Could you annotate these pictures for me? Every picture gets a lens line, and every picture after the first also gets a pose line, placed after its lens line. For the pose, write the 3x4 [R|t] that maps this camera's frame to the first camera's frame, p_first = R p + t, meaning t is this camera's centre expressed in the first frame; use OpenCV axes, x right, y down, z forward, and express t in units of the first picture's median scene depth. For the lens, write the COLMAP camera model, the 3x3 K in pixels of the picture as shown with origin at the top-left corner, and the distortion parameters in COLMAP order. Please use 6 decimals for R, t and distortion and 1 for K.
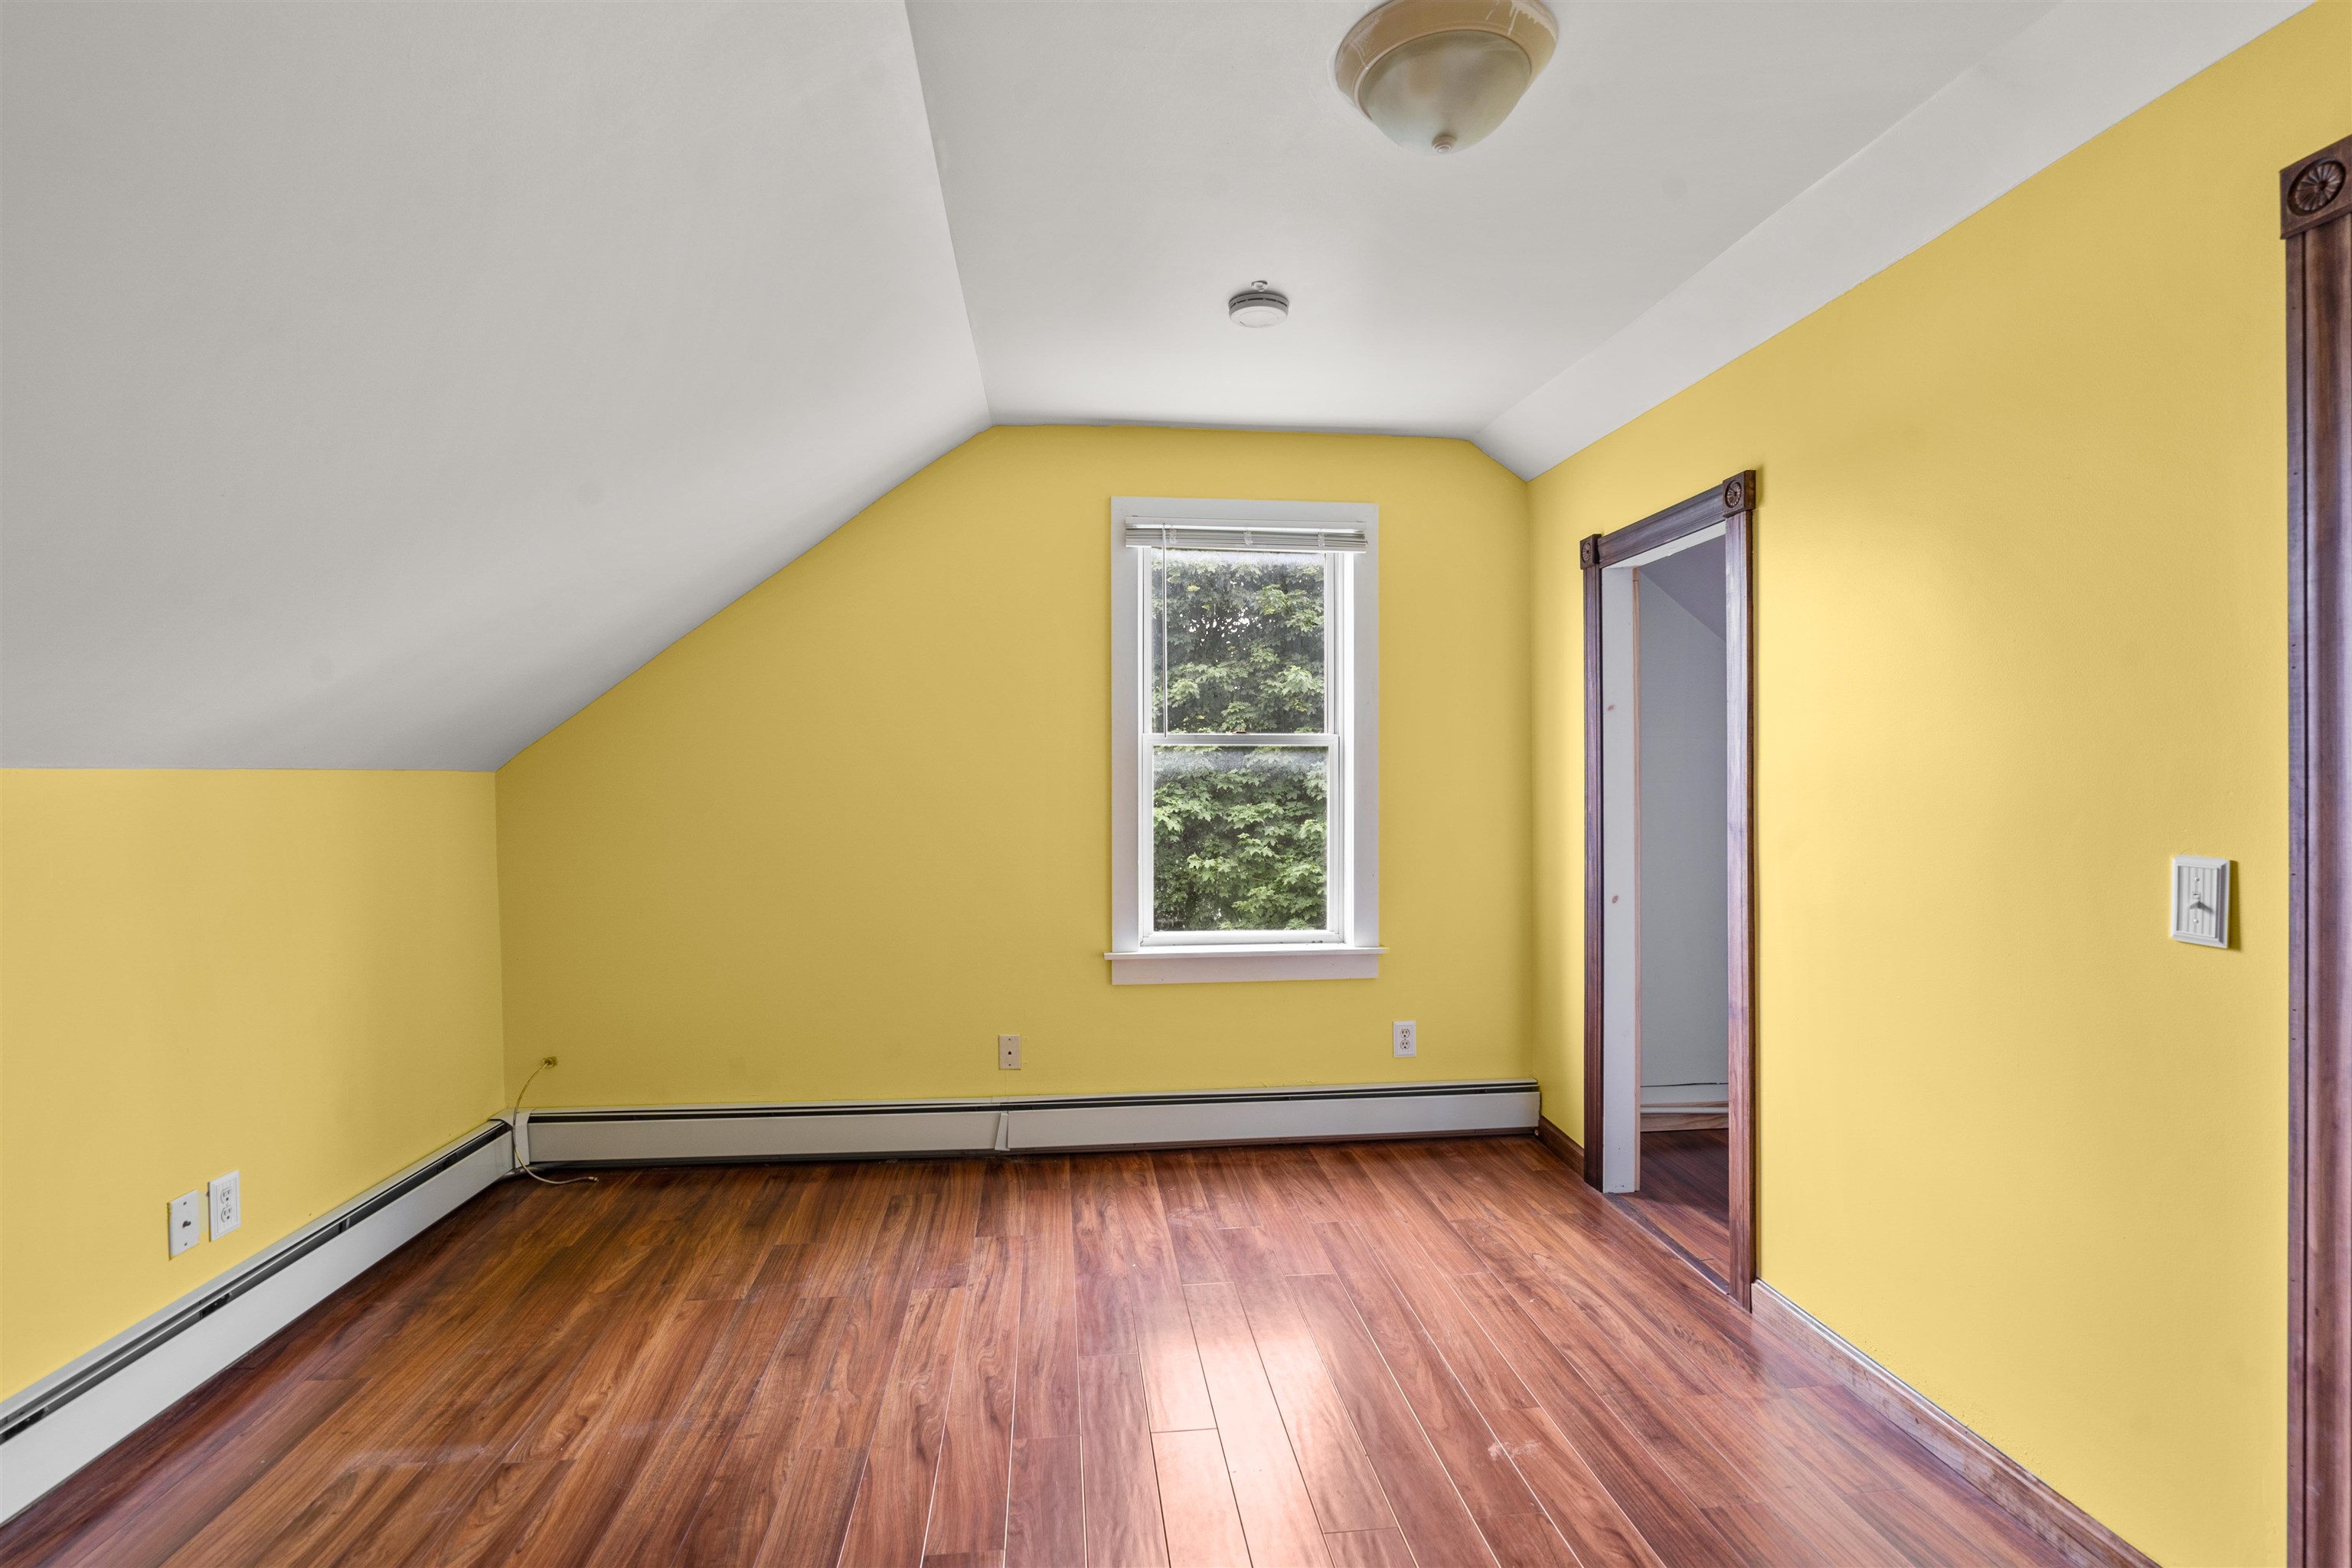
lens RADIAL K [[1062.3, 0, 1189.9], [0, 1062.3, 790.8], [0, 0, 1]] dist [-0.009793, 0.005425]
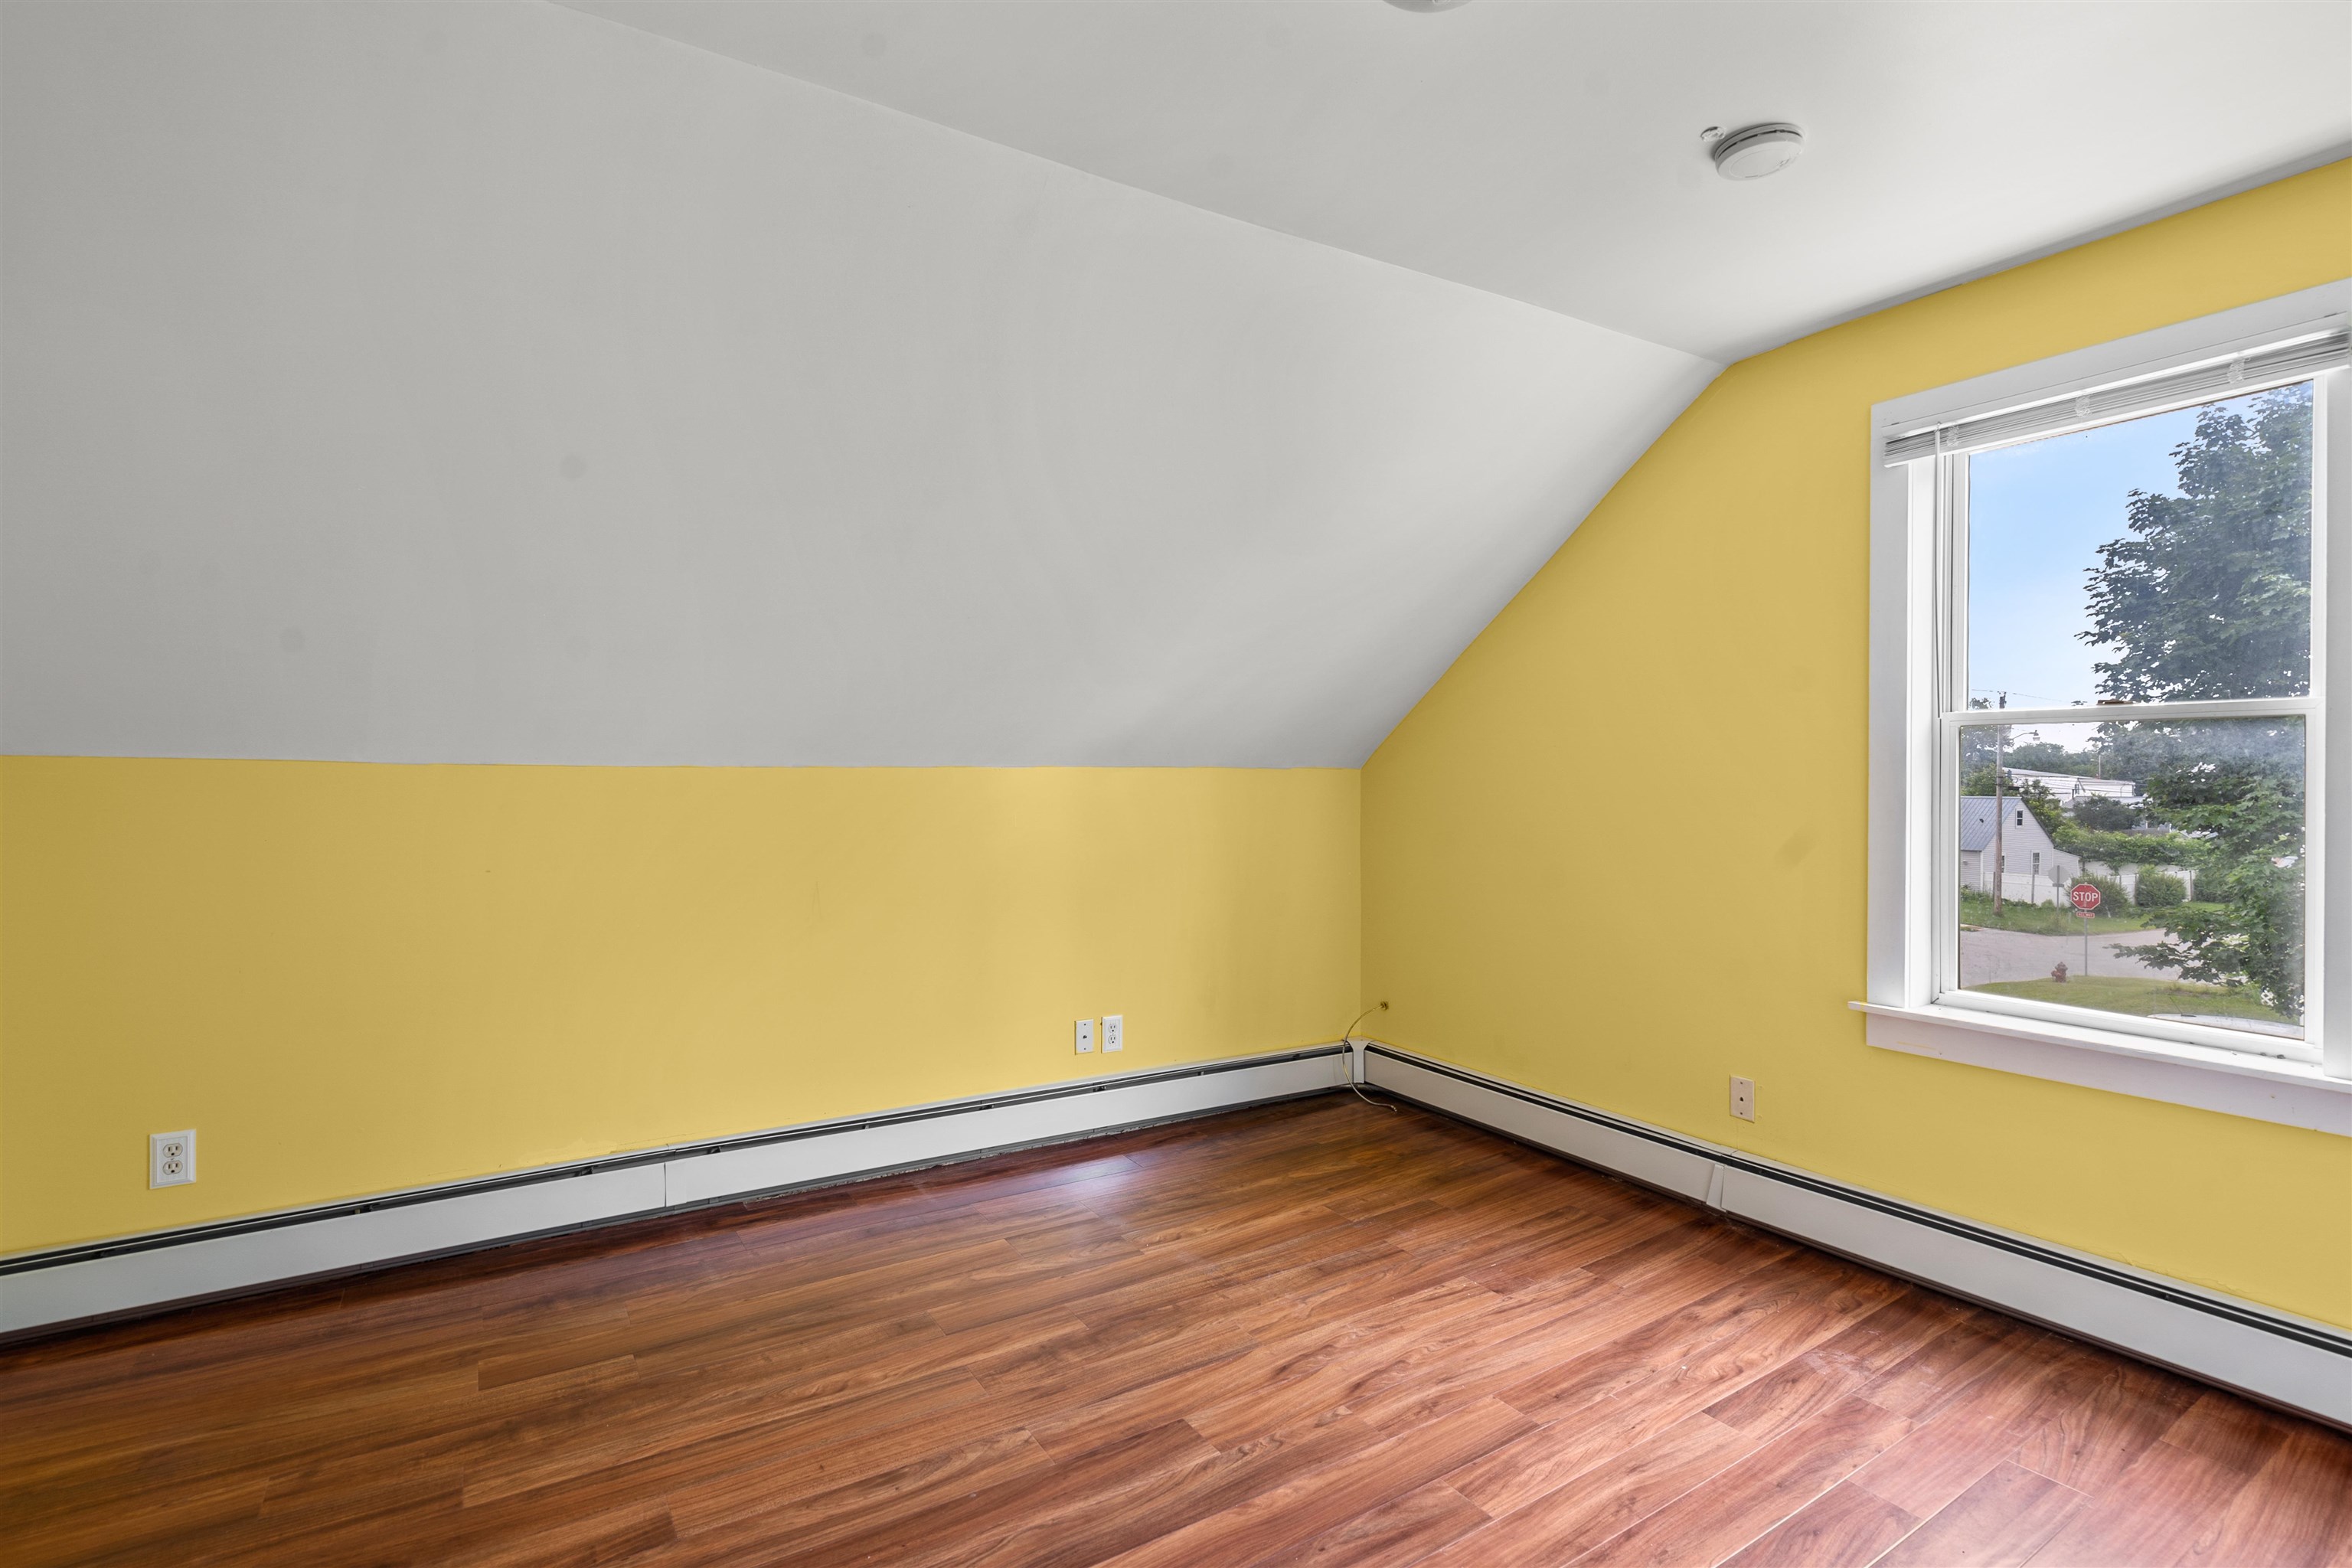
lens RADIAL K [[1115.3, 0, 1203.5], [0, 1115.3, 780.4], [0, 0, 1]] dist [-0.001772, -0.000359]
pose [[0.447704, 0.004959, -0.894168, 0.521045], [-0.012952, 0.999916, -0.000939, -0.001065], [0.894088, 0.012002, 0.447731, 0.261833]]
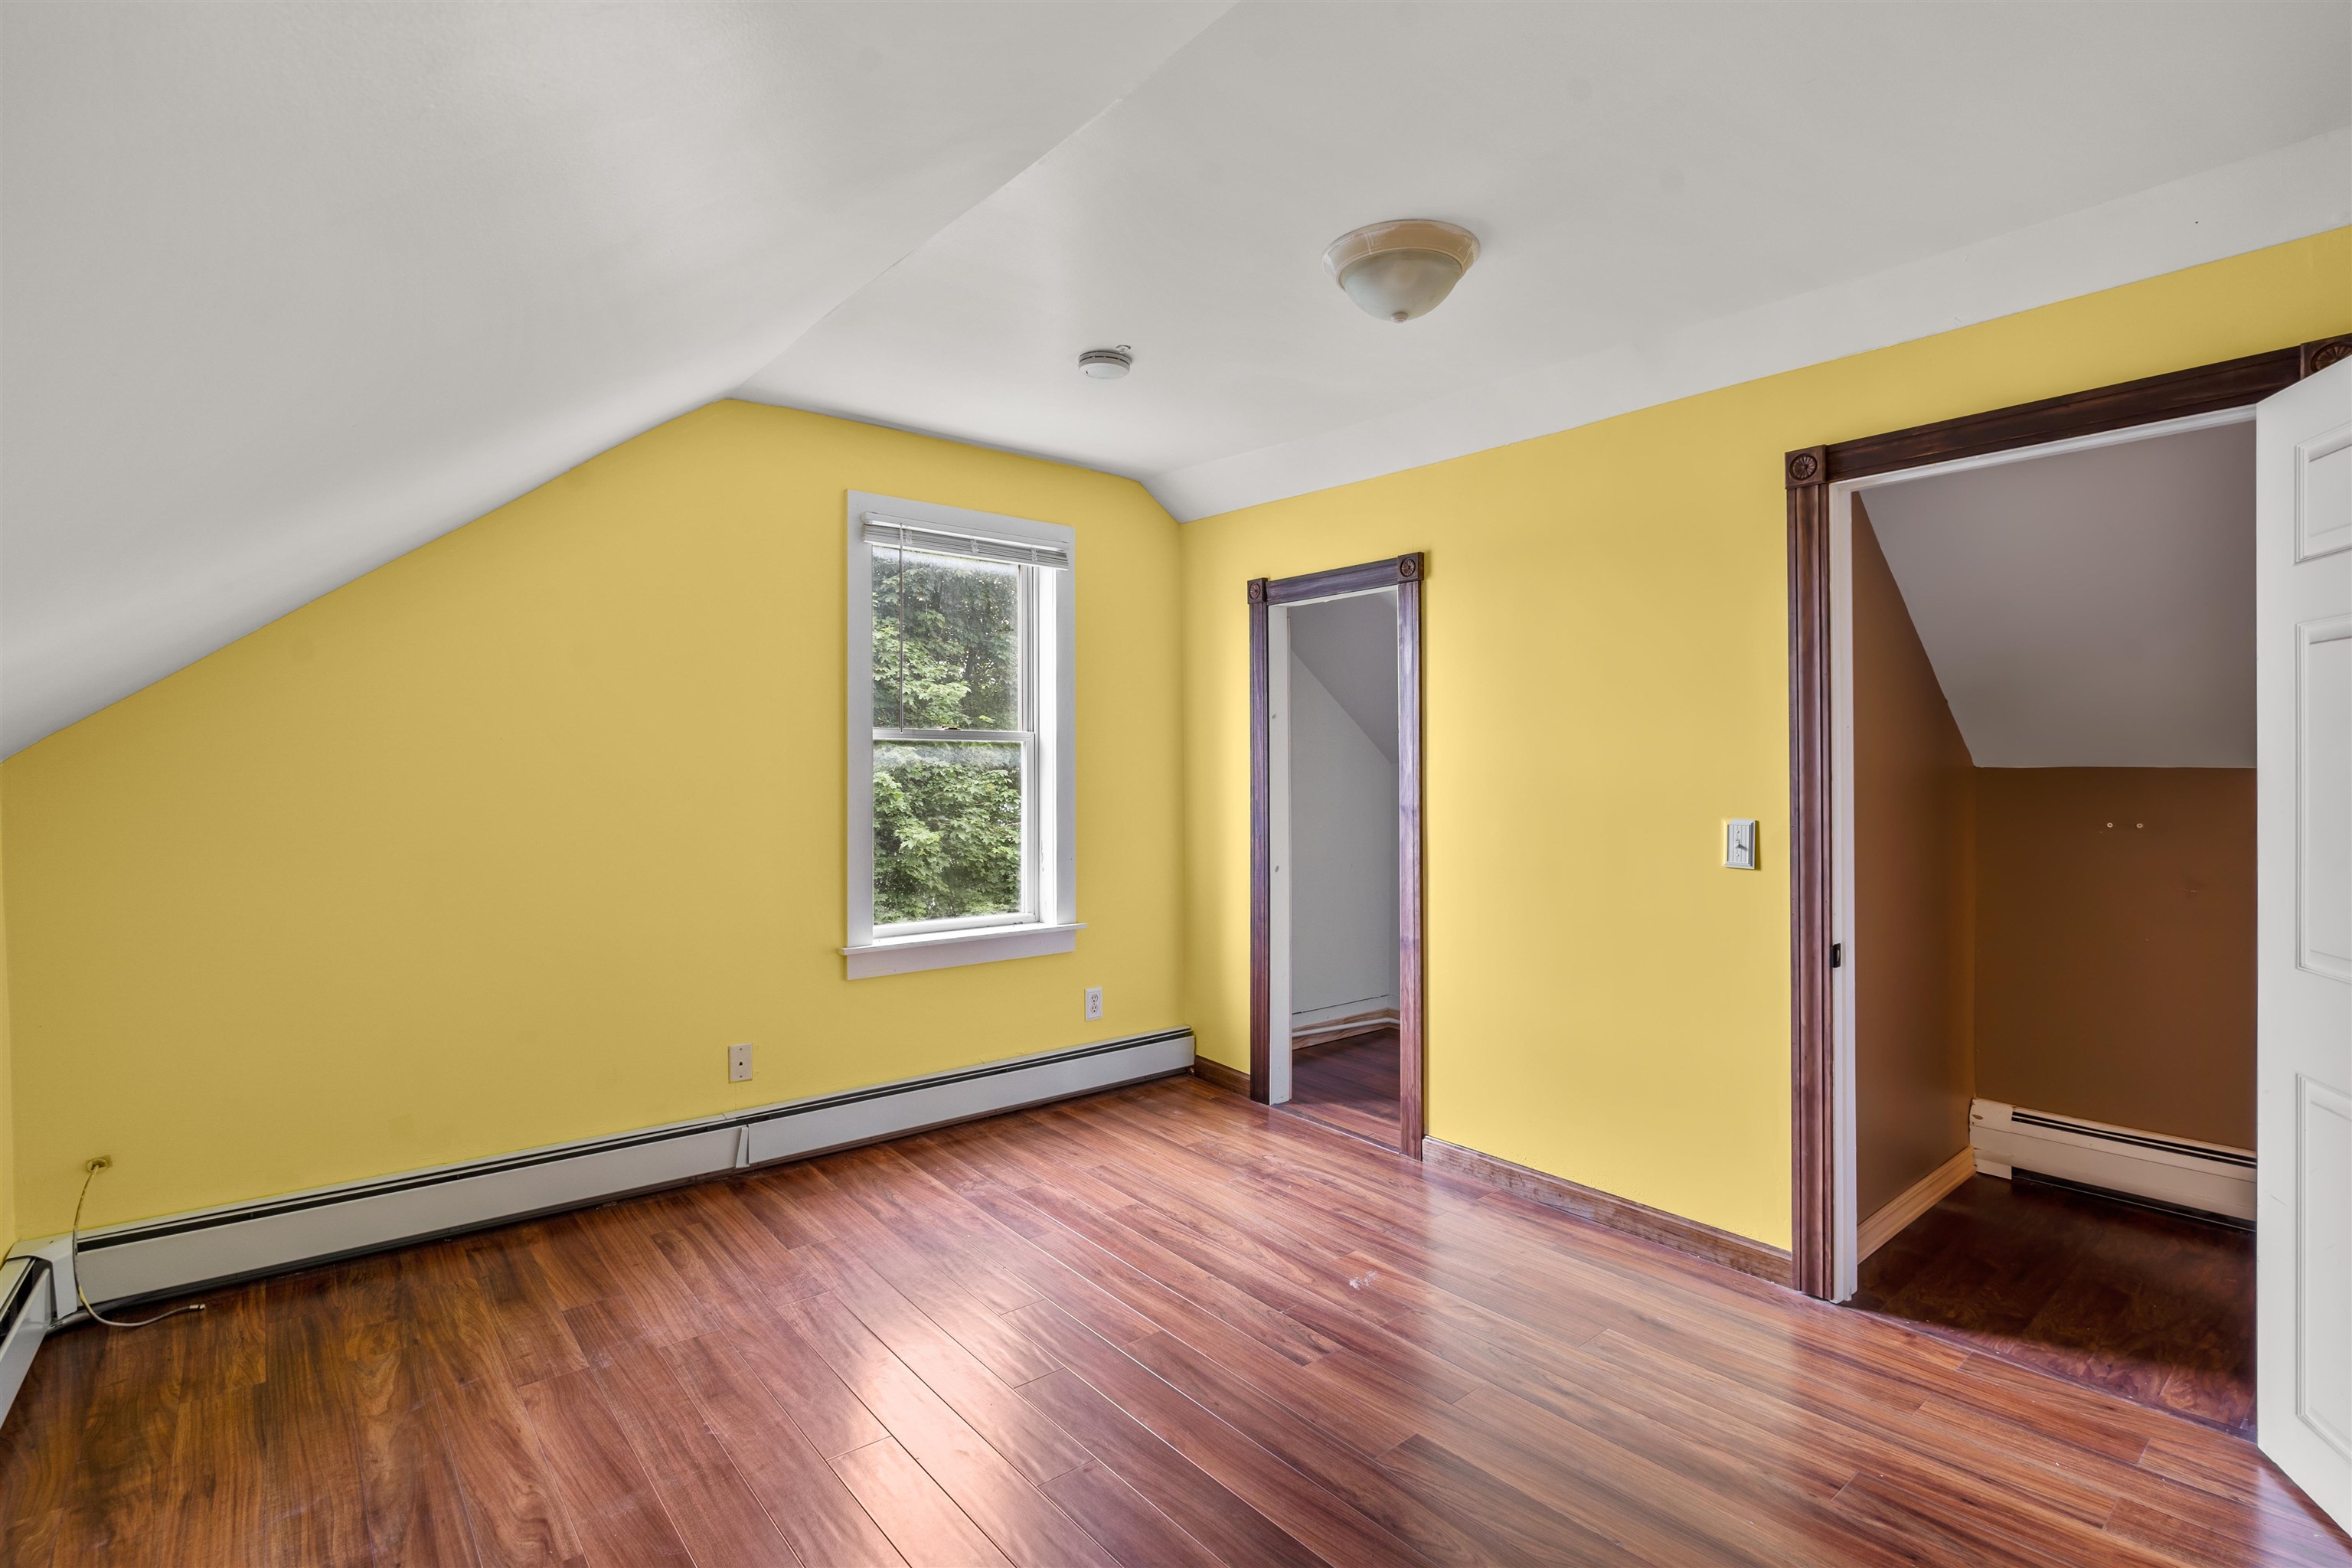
lens RADIAL K [[1067.6, 0, 1171.4], [0, 1067.6, 765.3], [0, 0, 1]] dist [-0.002198, 0.000459]
pose [[0.847324, 0.004655, 0.531056, -0.423429], [0.003469, 0.999892, -0.014298, -0.003144], [-0.531065, 0.013957, 0.847216, -0.009360]]
